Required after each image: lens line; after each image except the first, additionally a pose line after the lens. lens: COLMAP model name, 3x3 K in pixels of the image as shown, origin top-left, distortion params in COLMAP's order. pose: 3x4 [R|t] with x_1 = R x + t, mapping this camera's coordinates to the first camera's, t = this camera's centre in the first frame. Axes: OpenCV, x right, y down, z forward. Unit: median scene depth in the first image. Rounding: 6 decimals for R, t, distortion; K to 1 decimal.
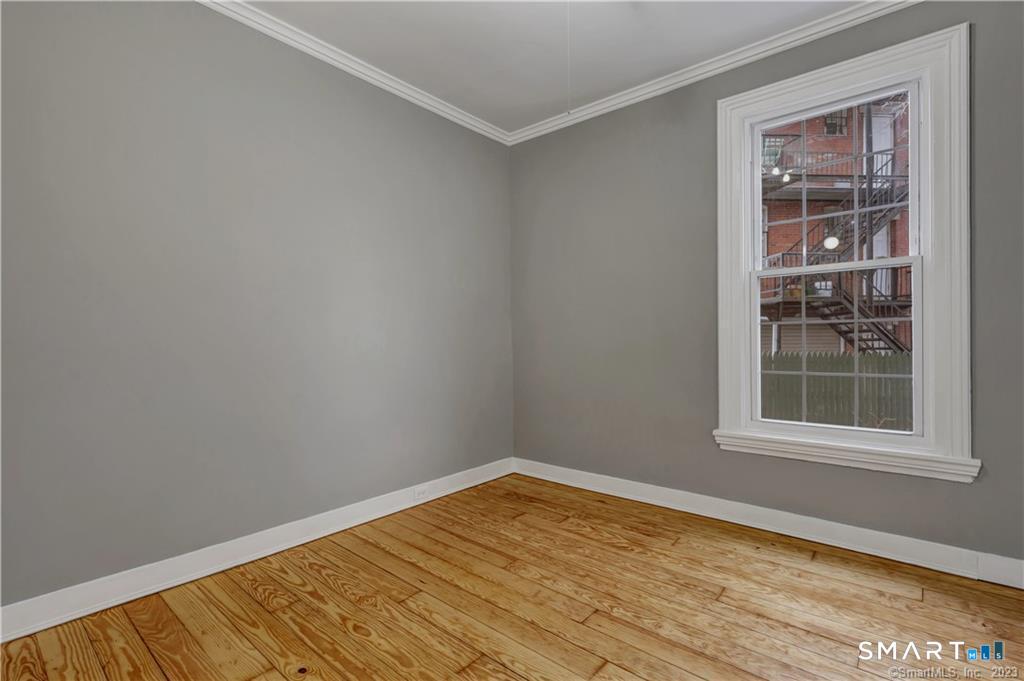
lens RADIAL K [[471.2, 0, 513.1], [0, 471.2, 339.7], [0, 0, 1]] dist [0.004957, 0.000199]
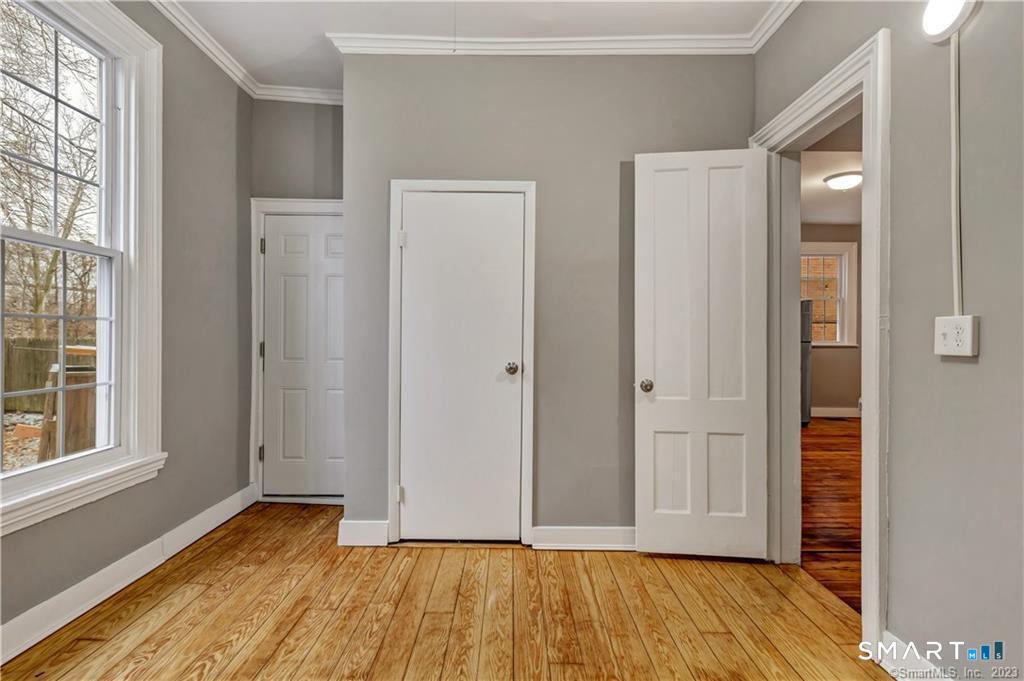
lens RADIAL K [[471.2, 0, 517.8], [0, 471.2, 341.7], [0, 0, 1]] dist [0.004957, 0.000199]
pose [[-0.650358, 0.008255, 0.759583, -0.381705], [0.007540, 0.999962, -0.004412, 0.007855], [-0.759590, 0.002858, -0.650396, 1.076560]]
